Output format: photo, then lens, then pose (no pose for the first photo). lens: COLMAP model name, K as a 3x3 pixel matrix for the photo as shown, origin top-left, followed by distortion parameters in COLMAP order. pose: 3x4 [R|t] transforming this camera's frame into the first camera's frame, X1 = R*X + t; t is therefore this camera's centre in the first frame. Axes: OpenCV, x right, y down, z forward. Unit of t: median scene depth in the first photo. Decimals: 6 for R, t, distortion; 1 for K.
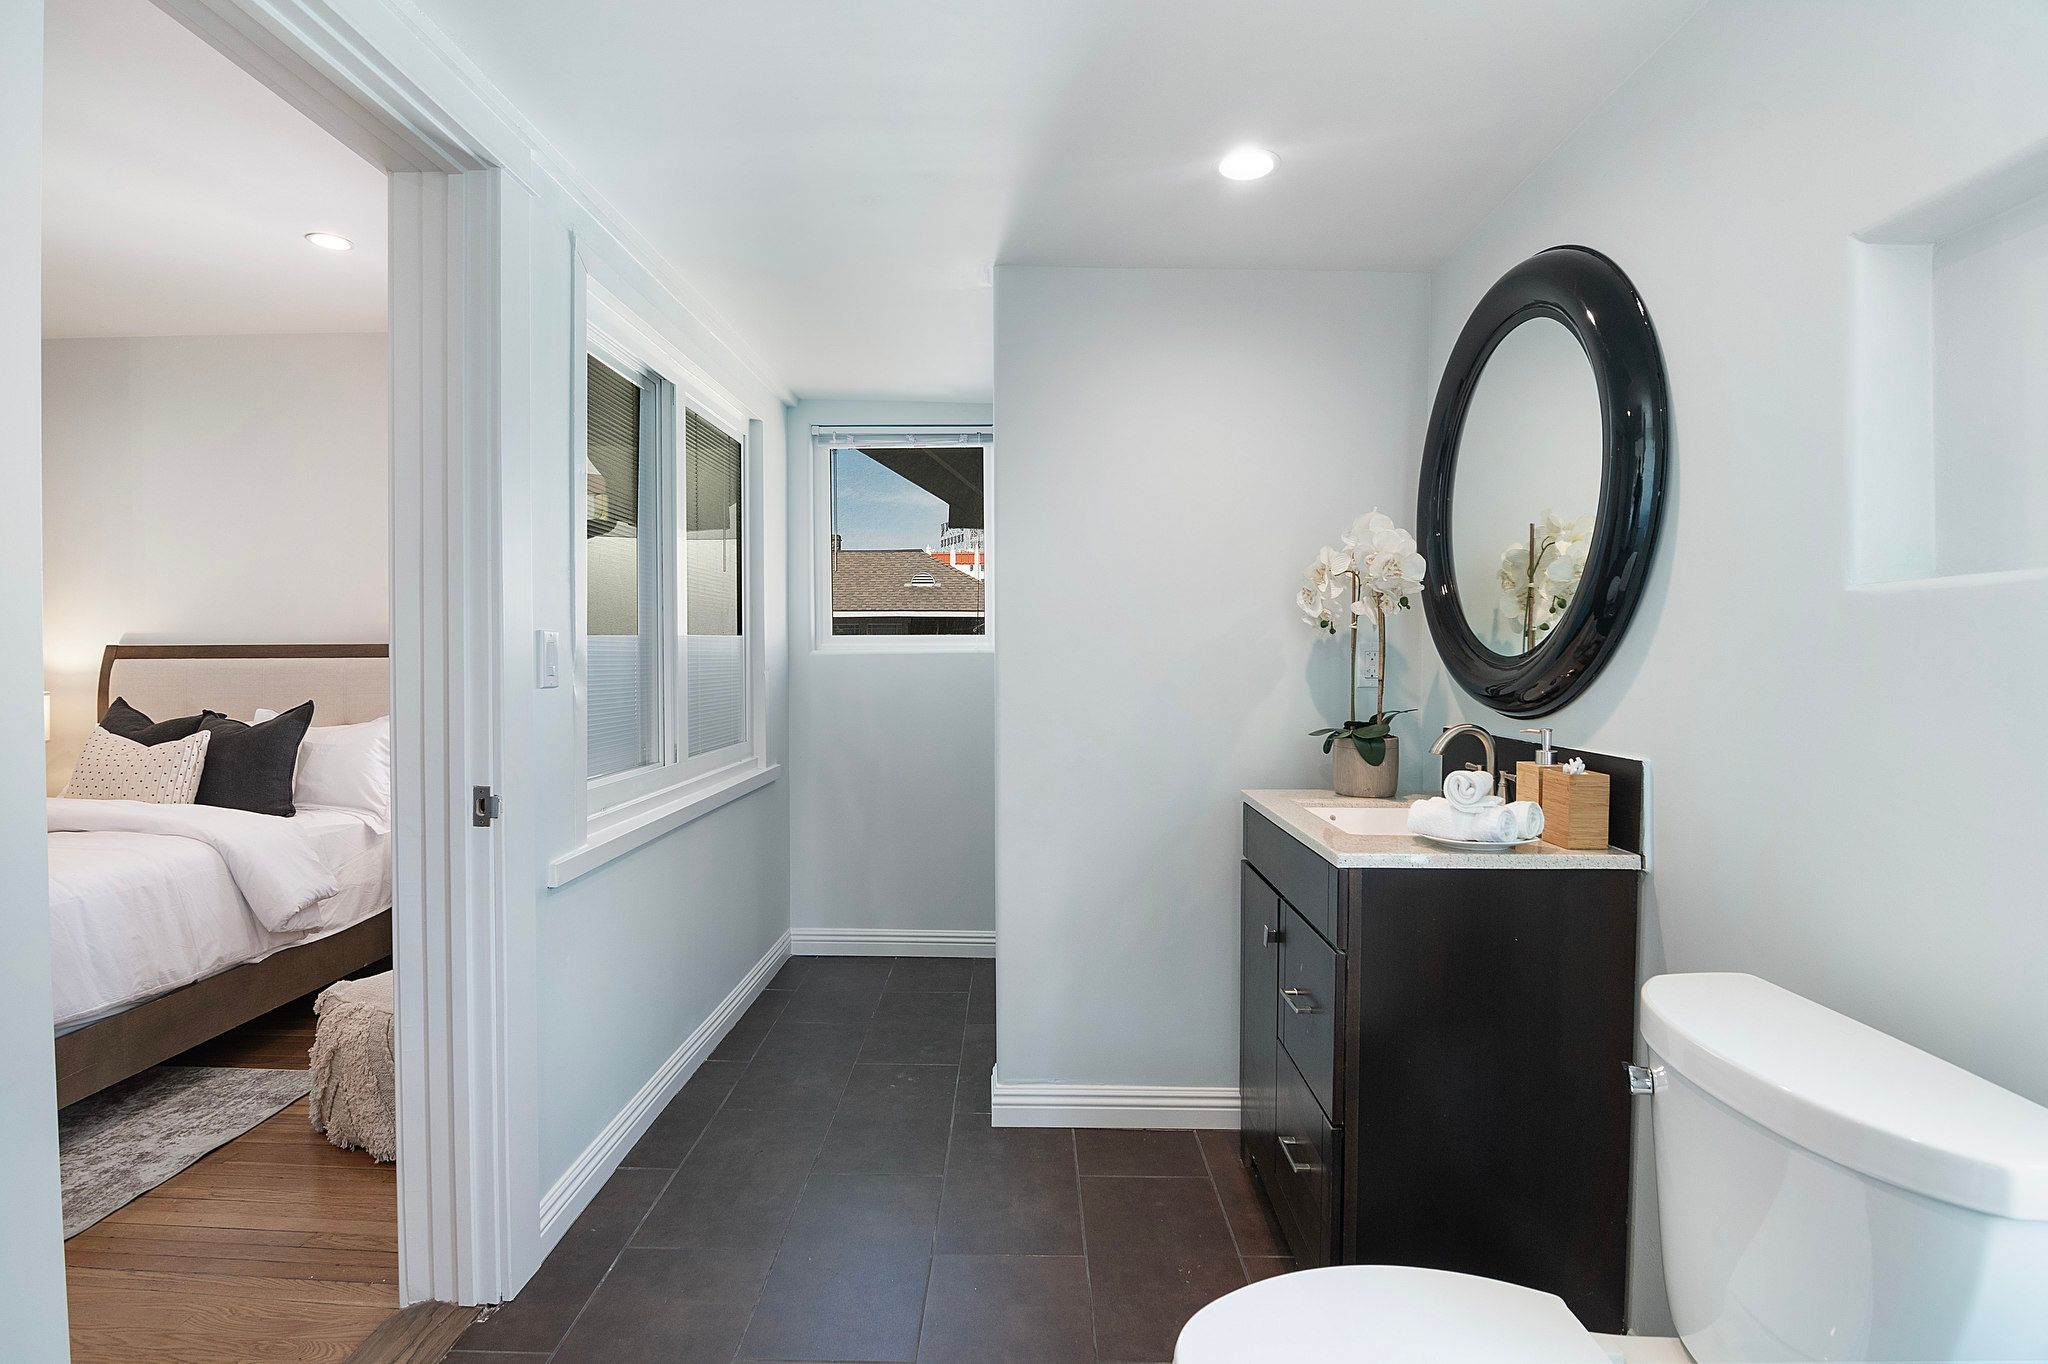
lens RADIAL K [[991.5, 0, 993.0], [0, 991.5, 667.6], [0, 0, 1]] dist [-0.018676, -0.003302]
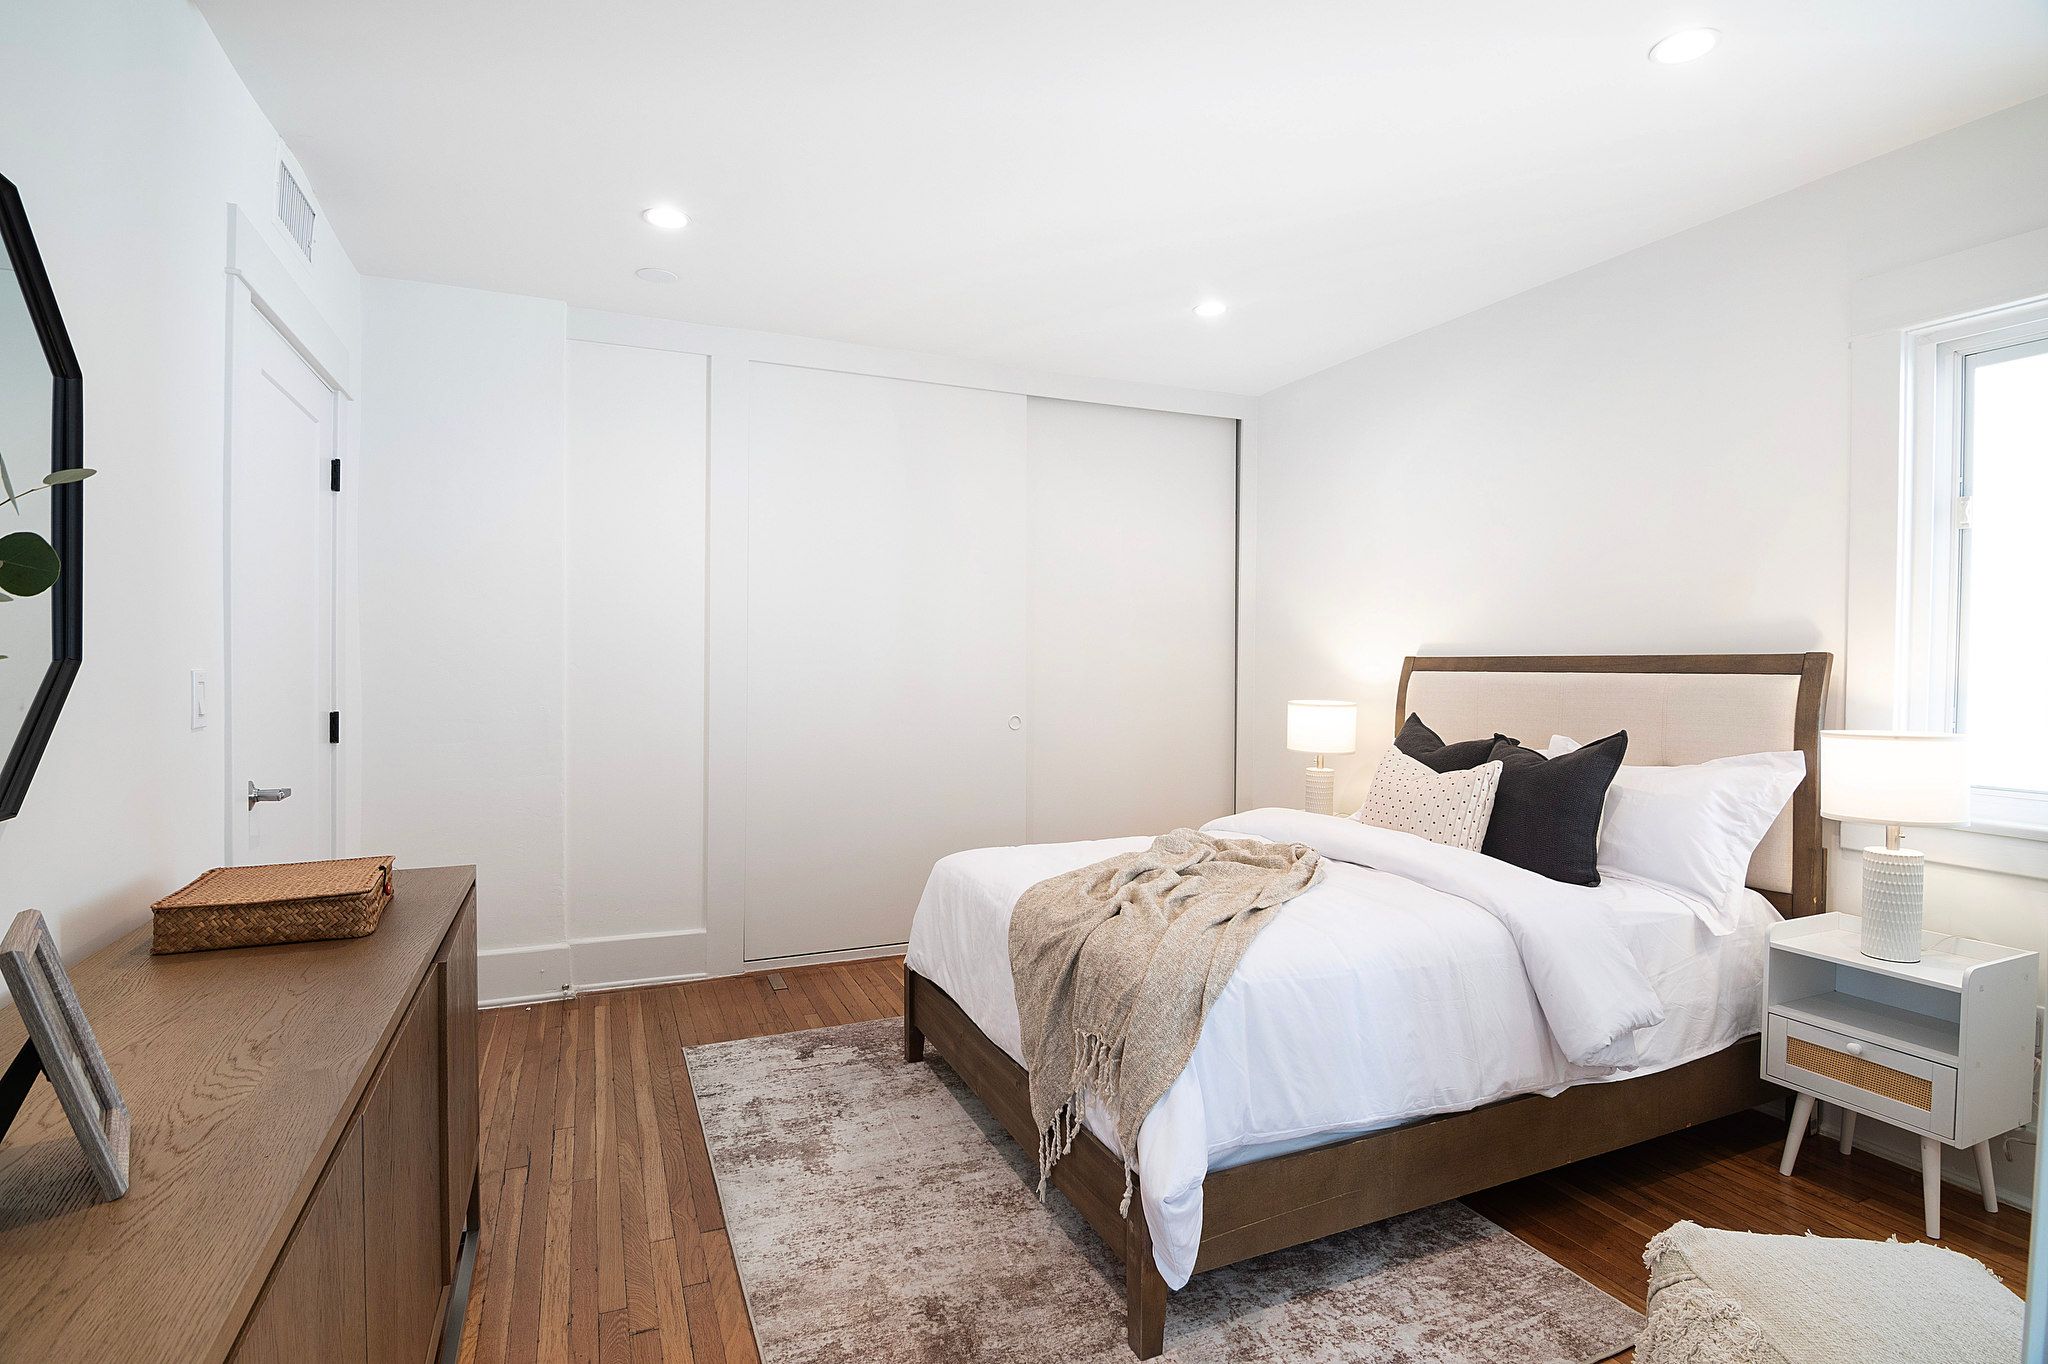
lens RADIAL K [[991.5, 0, 1026.9], [0, 991.5, 698.7], [0, 0, 1]] dist [-0.018676, -0.003302]
pose [[0.442524, 0.037721, -0.895963, -0.253454], [-0.021443, 0.999274, 0.031479, -0.004953], [0.896500, 0.005281, 0.443011, 0.295041]]
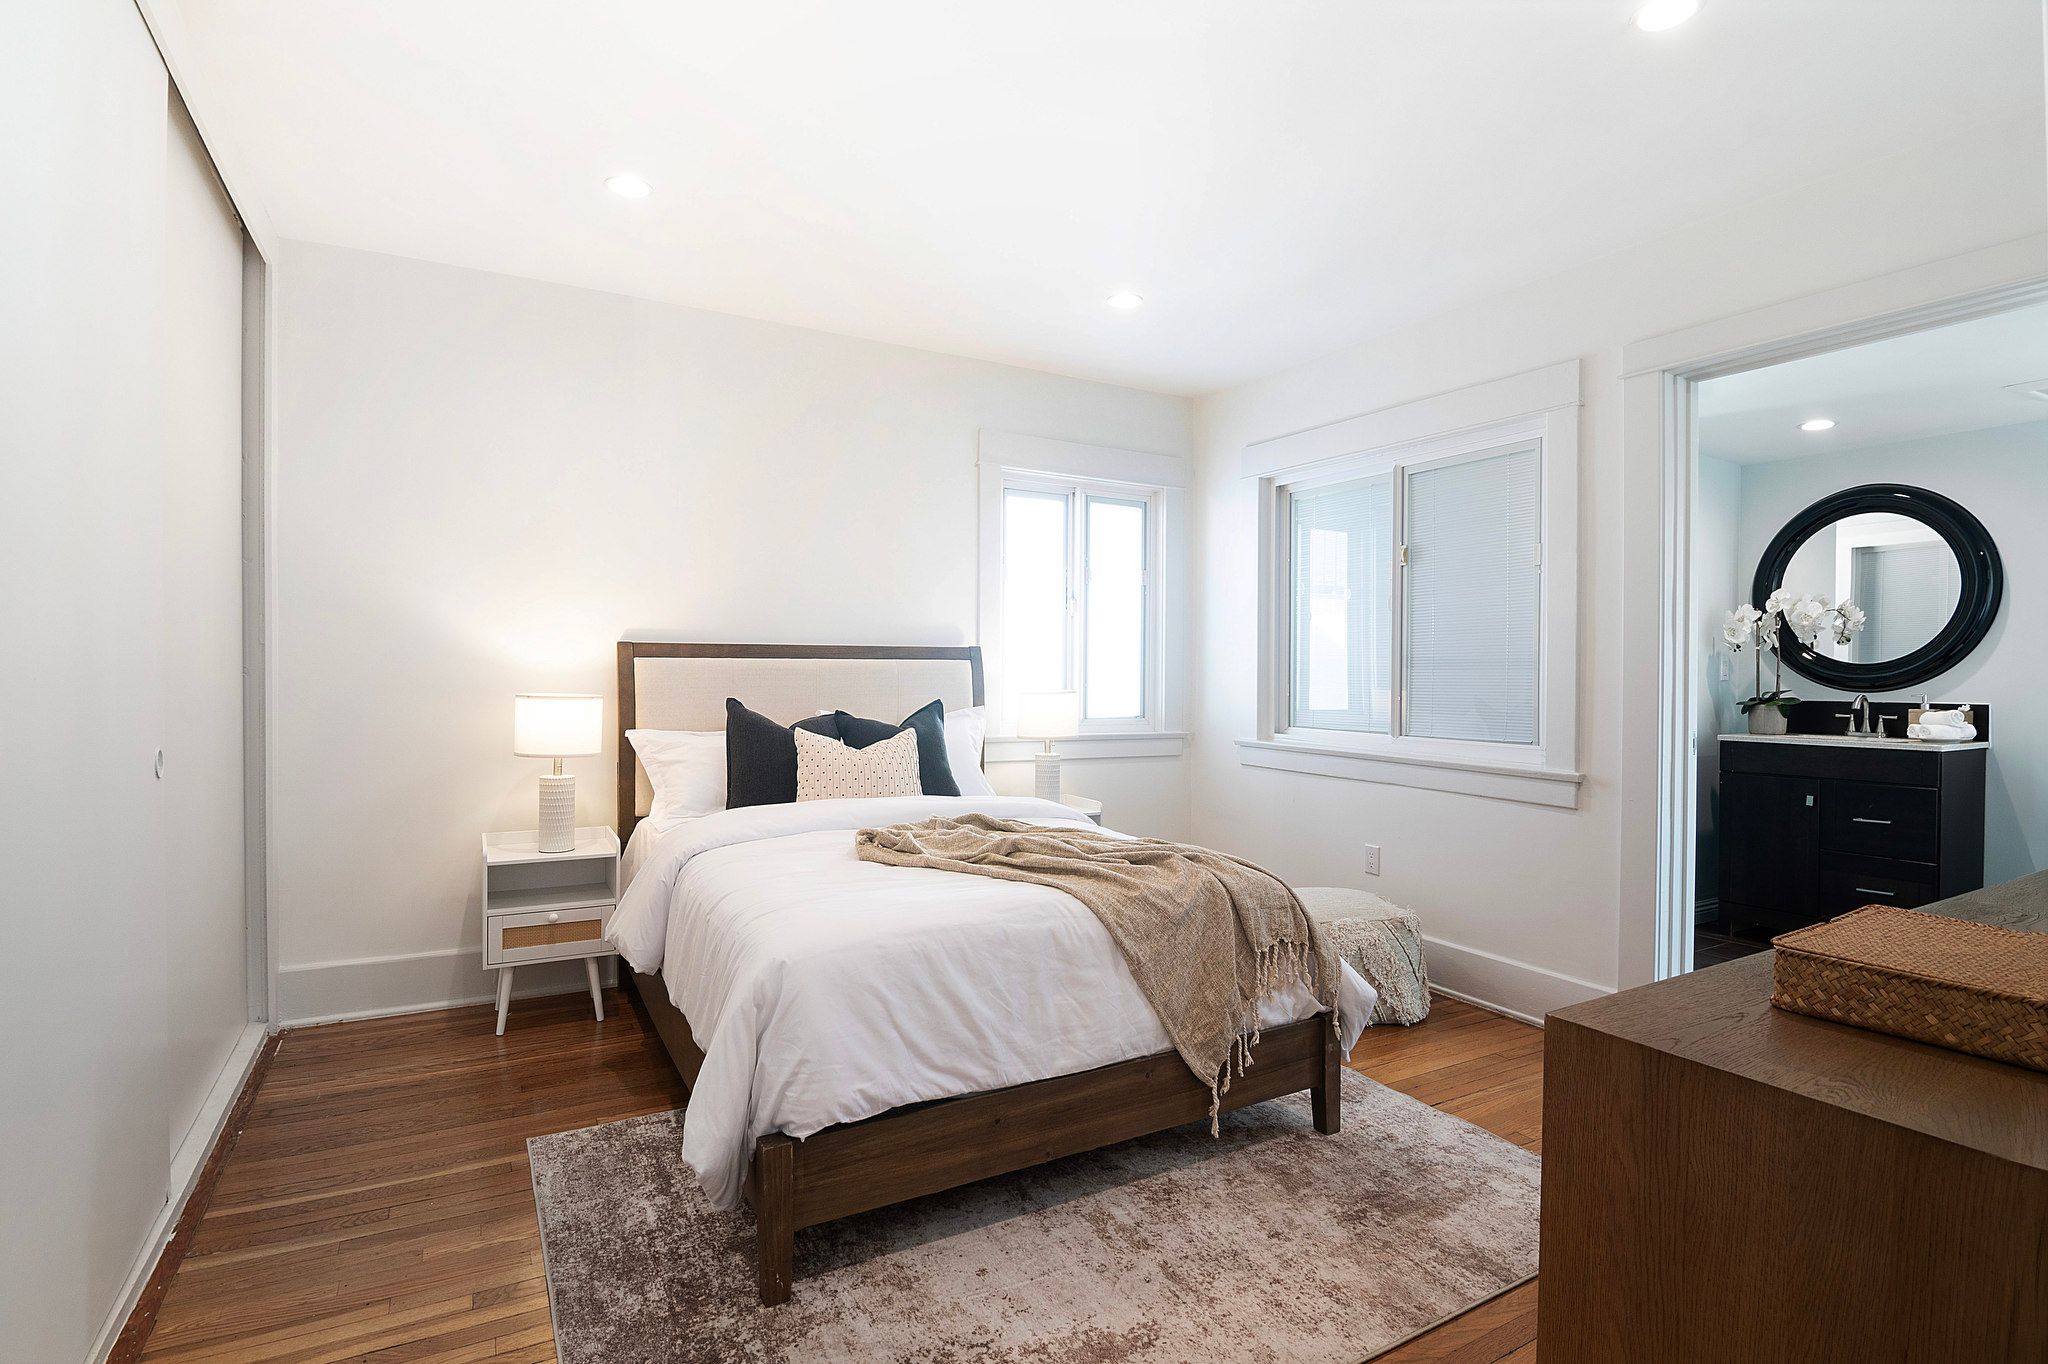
lens RADIAL K [[991.5, 0, 1018.2], [0, 991.5, 698.1], [0, 0, 1]] dist [-0.018676, -0.003302]
pose [[0.850659, -0.010312, 0.525617, -1.169165], [0.003540, 0.999897, 0.013886, 0.017255], [-0.525706, -0.009952, 0.850608, 0.099339]]
